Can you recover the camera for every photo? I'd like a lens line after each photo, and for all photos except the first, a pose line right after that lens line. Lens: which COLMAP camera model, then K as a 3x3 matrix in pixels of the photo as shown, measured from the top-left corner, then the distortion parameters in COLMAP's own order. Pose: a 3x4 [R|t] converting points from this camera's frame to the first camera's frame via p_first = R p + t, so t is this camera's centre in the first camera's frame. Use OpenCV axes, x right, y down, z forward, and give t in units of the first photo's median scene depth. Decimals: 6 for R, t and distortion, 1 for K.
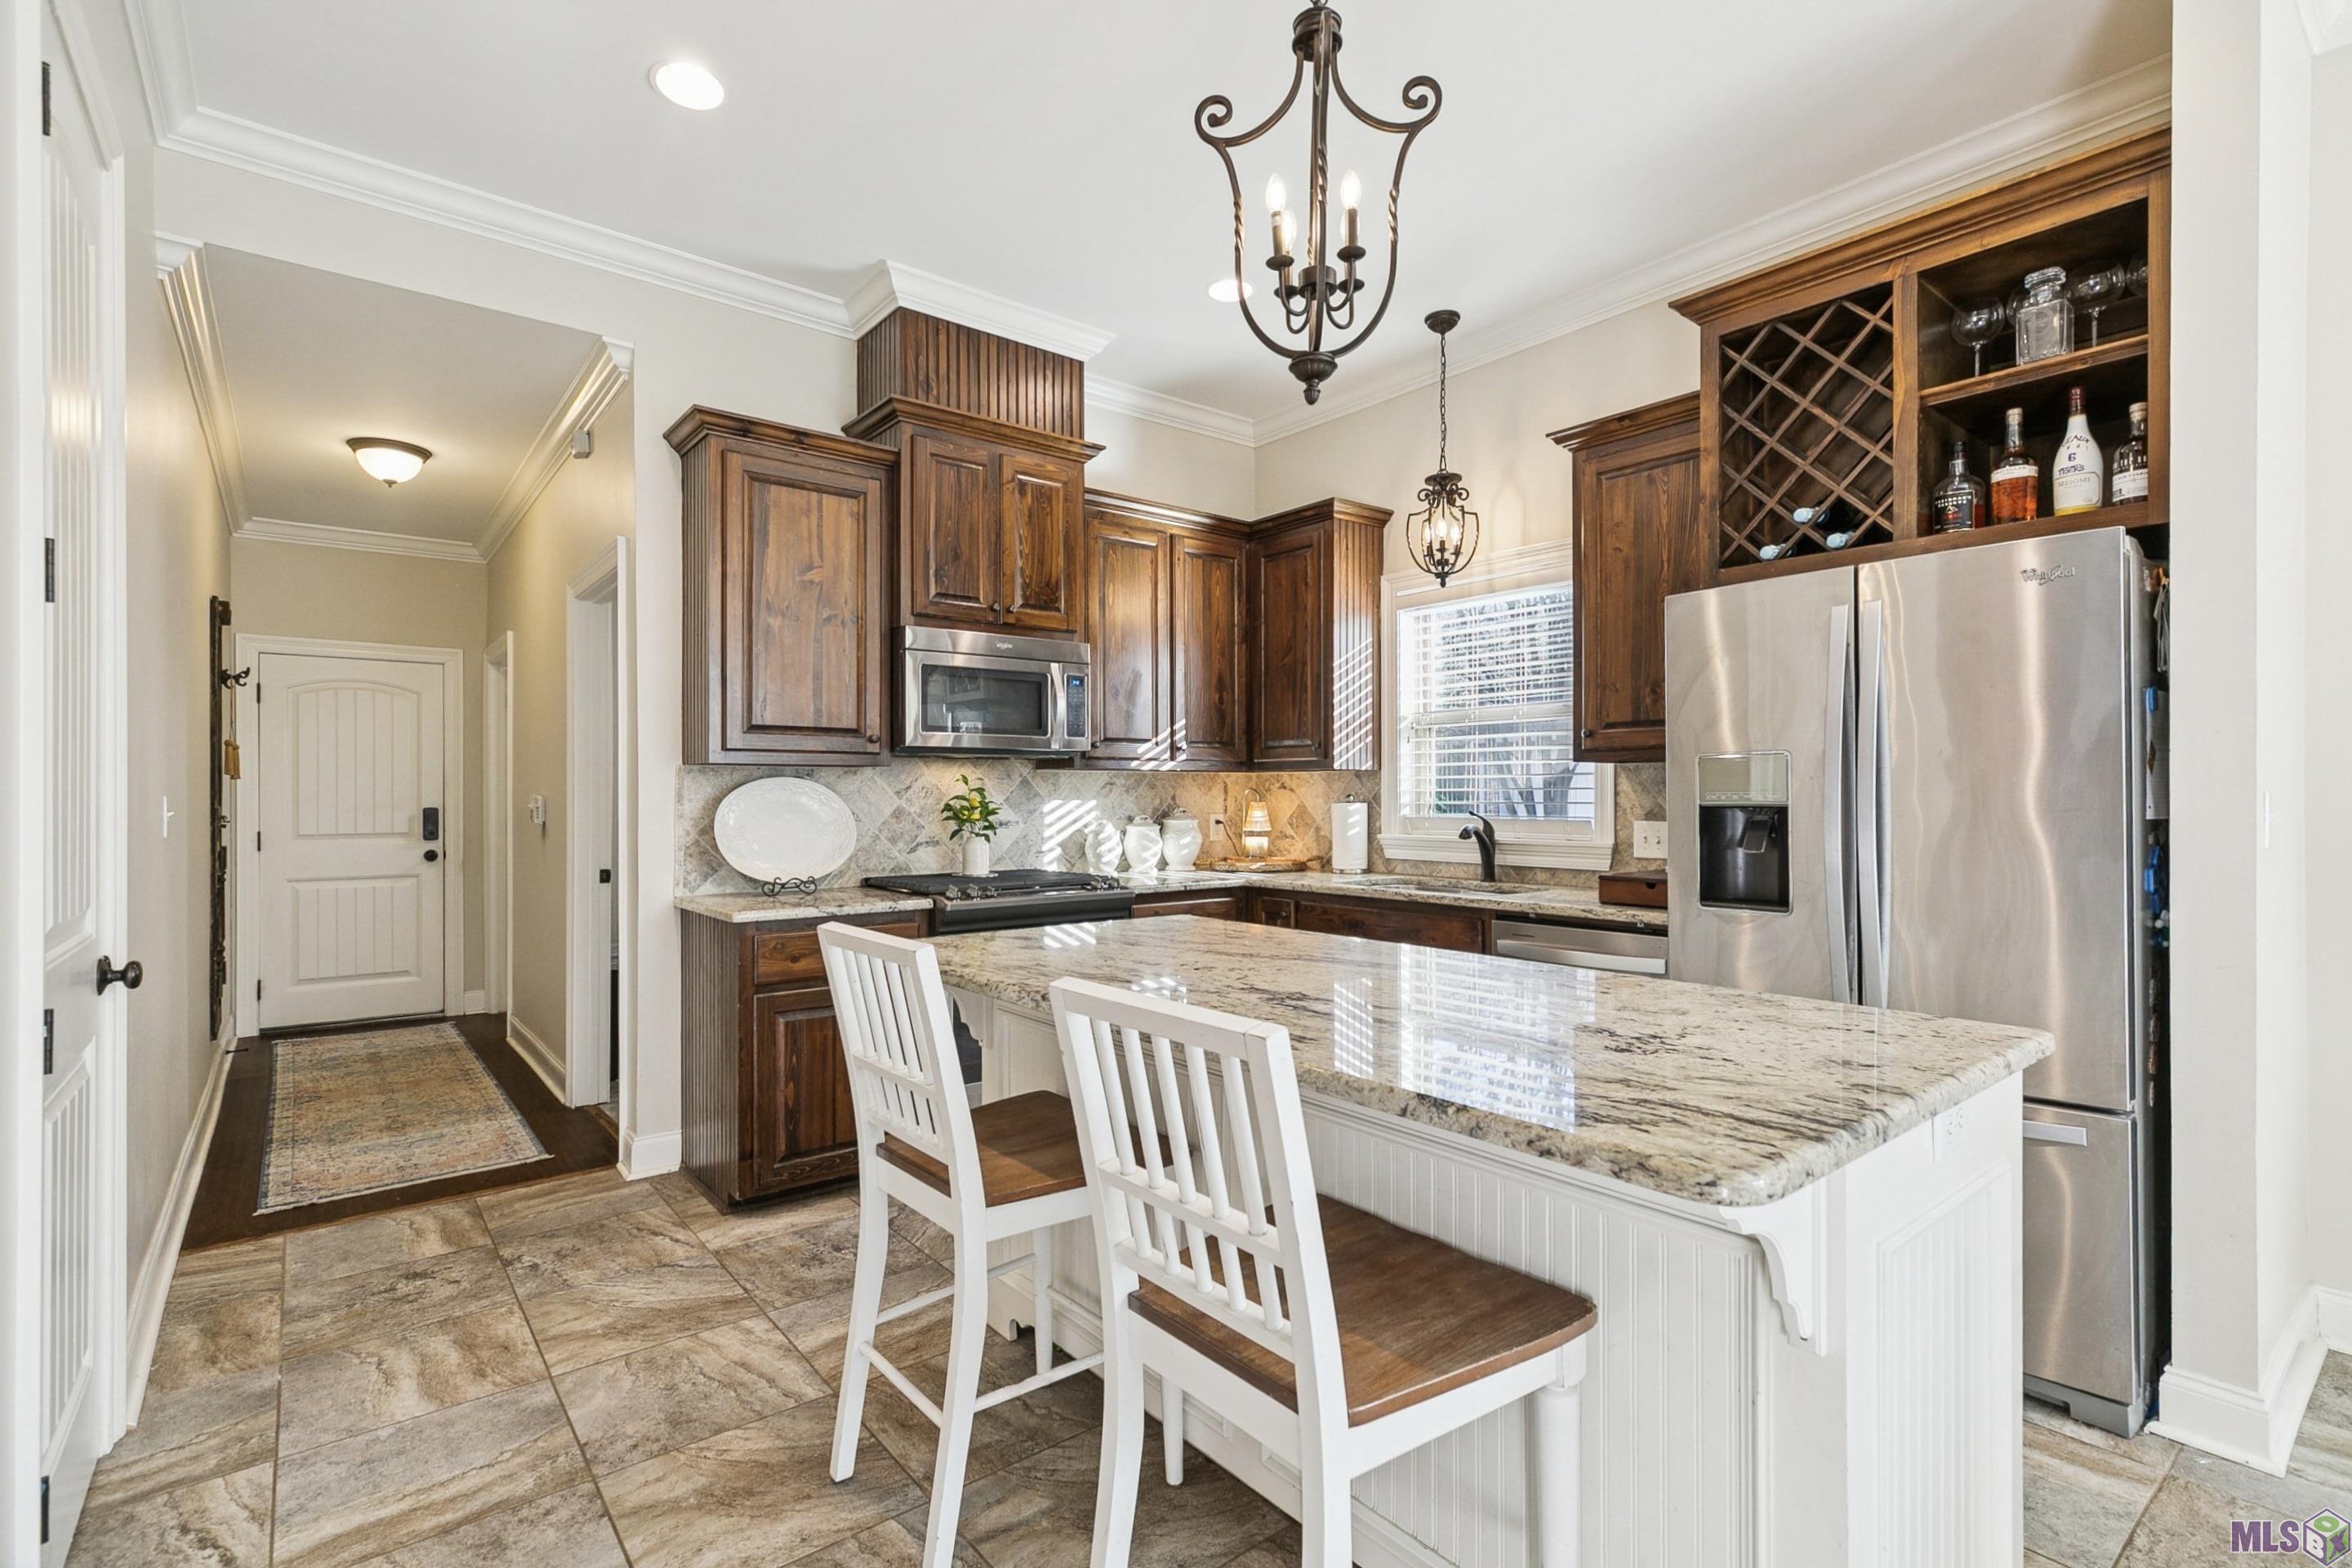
lens RADIAL K [[1081.2, 0, 1192.2], [0, 1081.2, 793.3], [0, 0, 1]] dist [0.001997, 0.000545]
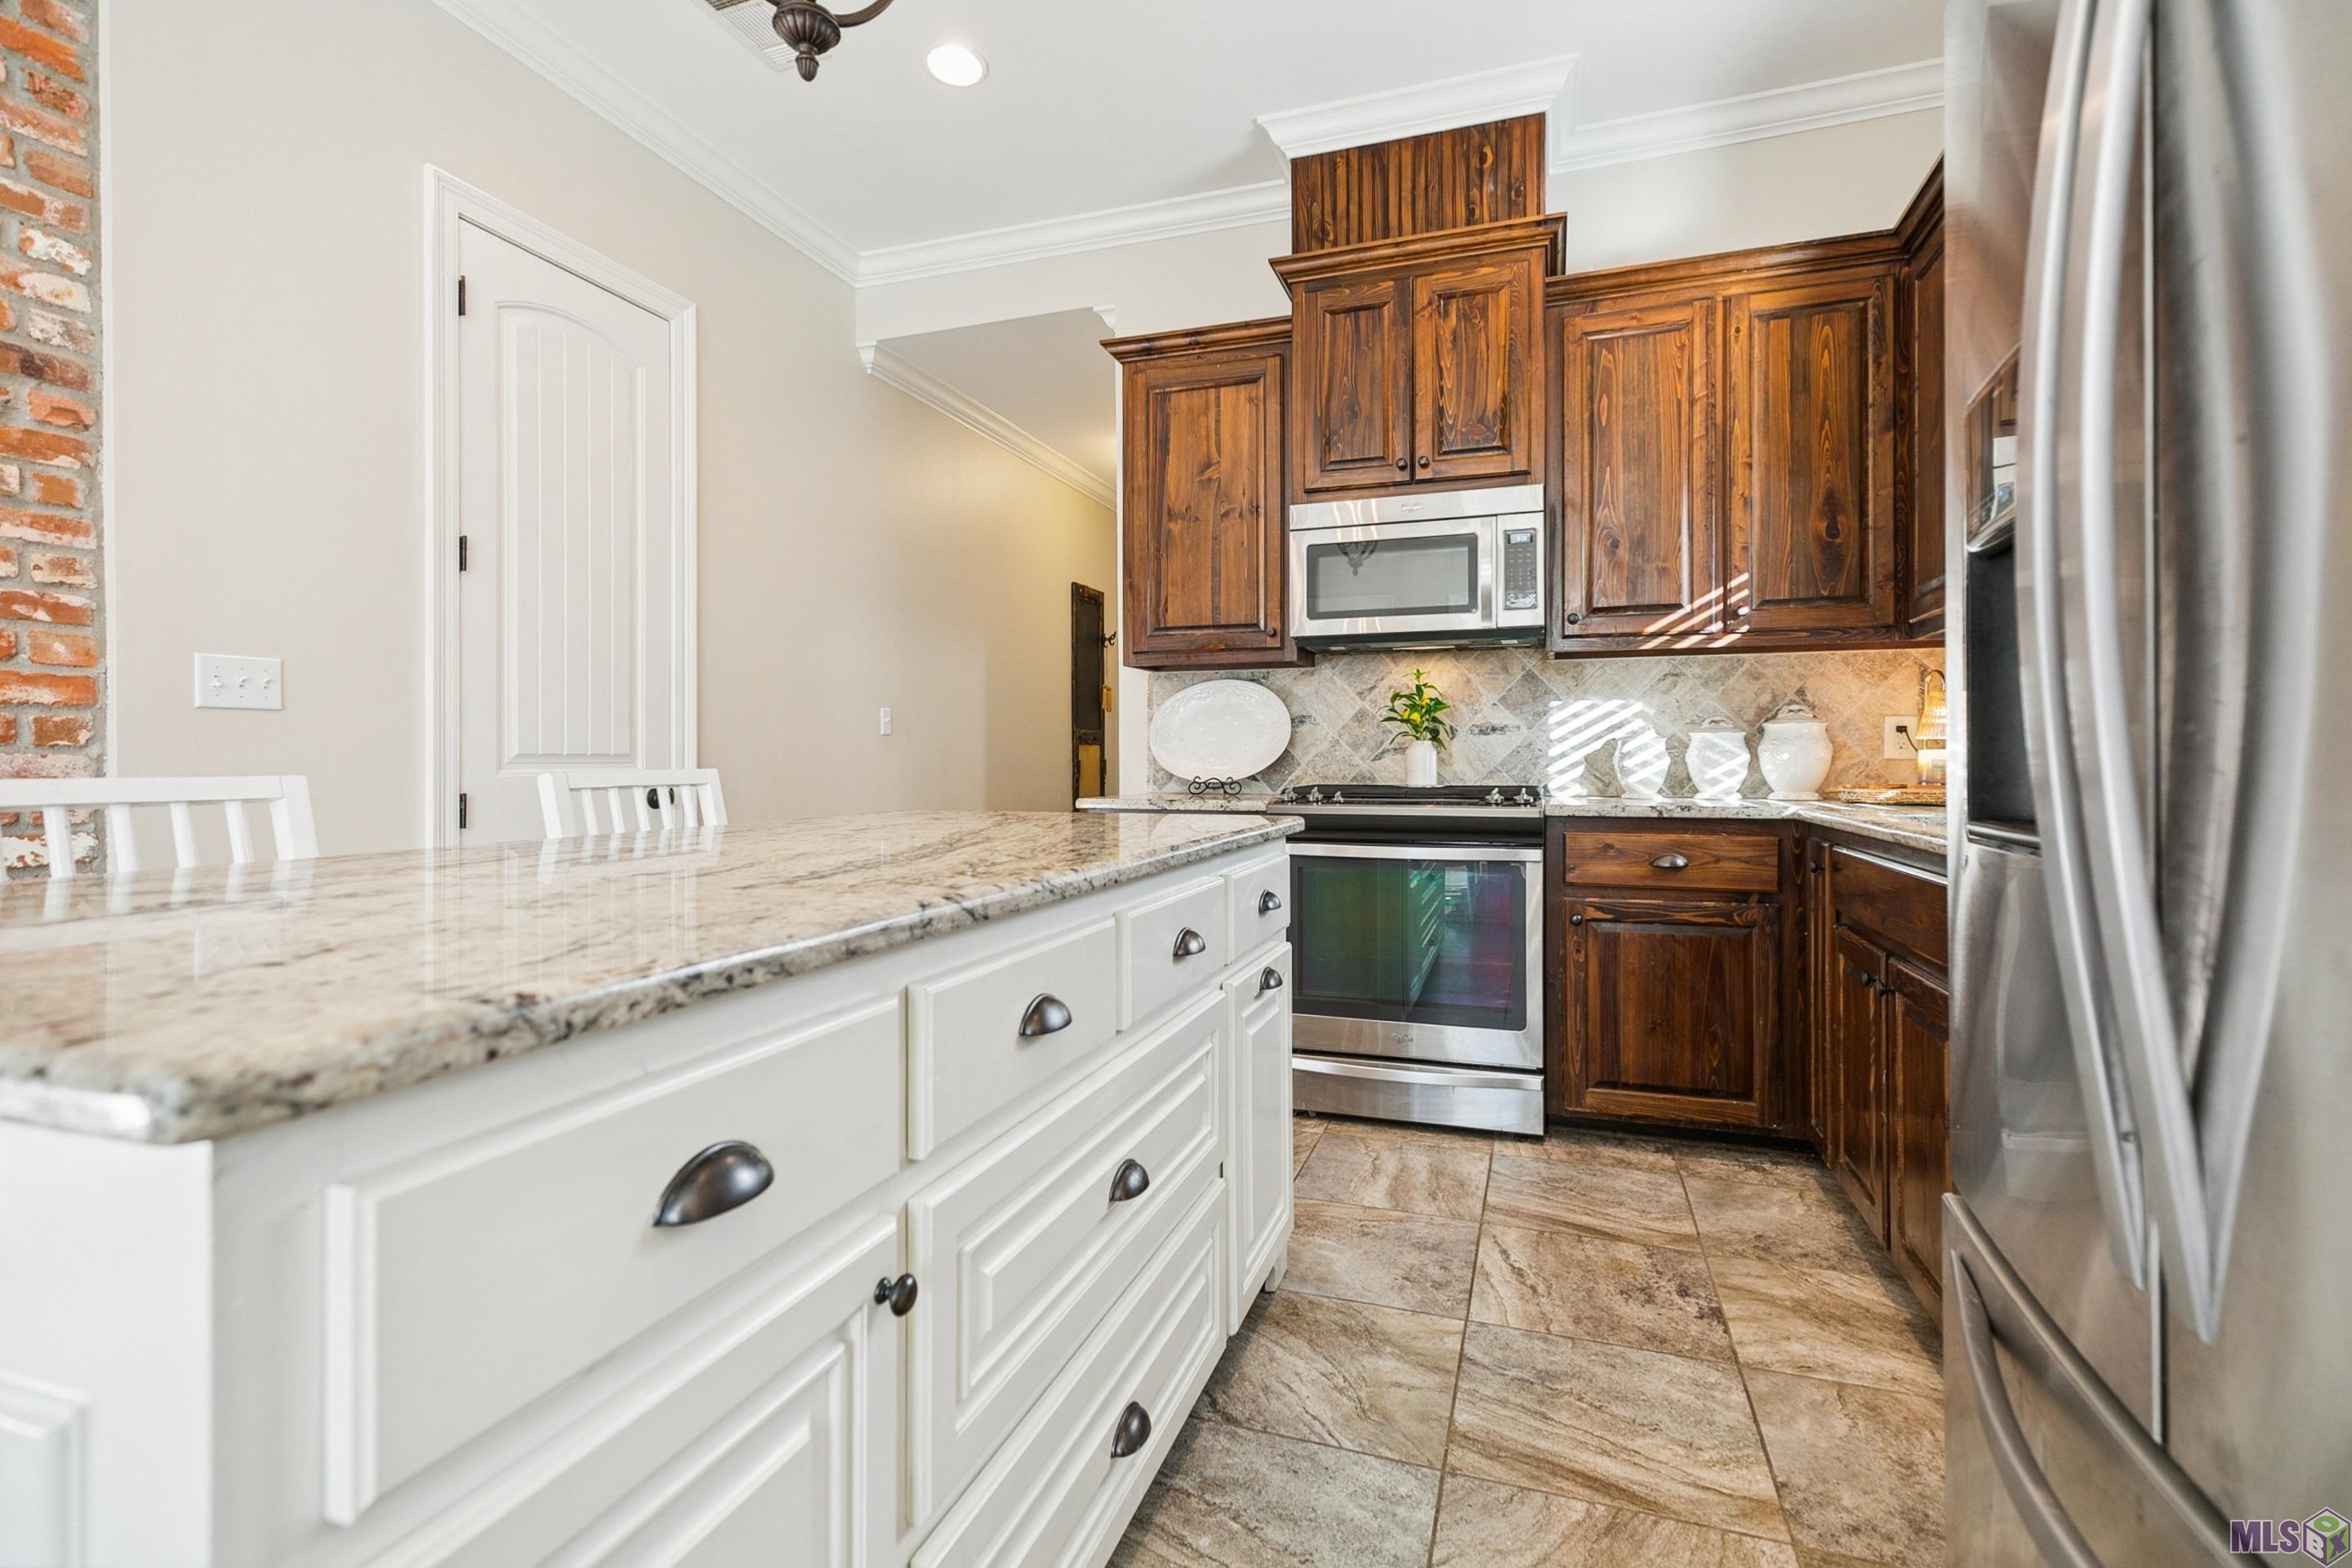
lens RADIAL K [[1093.8, 0, 1170.6], [0, 1093.8, 751.5], [0, 0, 1]] dist [0.000358, 0.000084]
pose [[0.520980, -0.002873, -0.853564, 0.386595], [0.003182, 0.999994, -0.001424, 0.044276], [0.853563, -0.001974, 0.520986, 0.352049]]
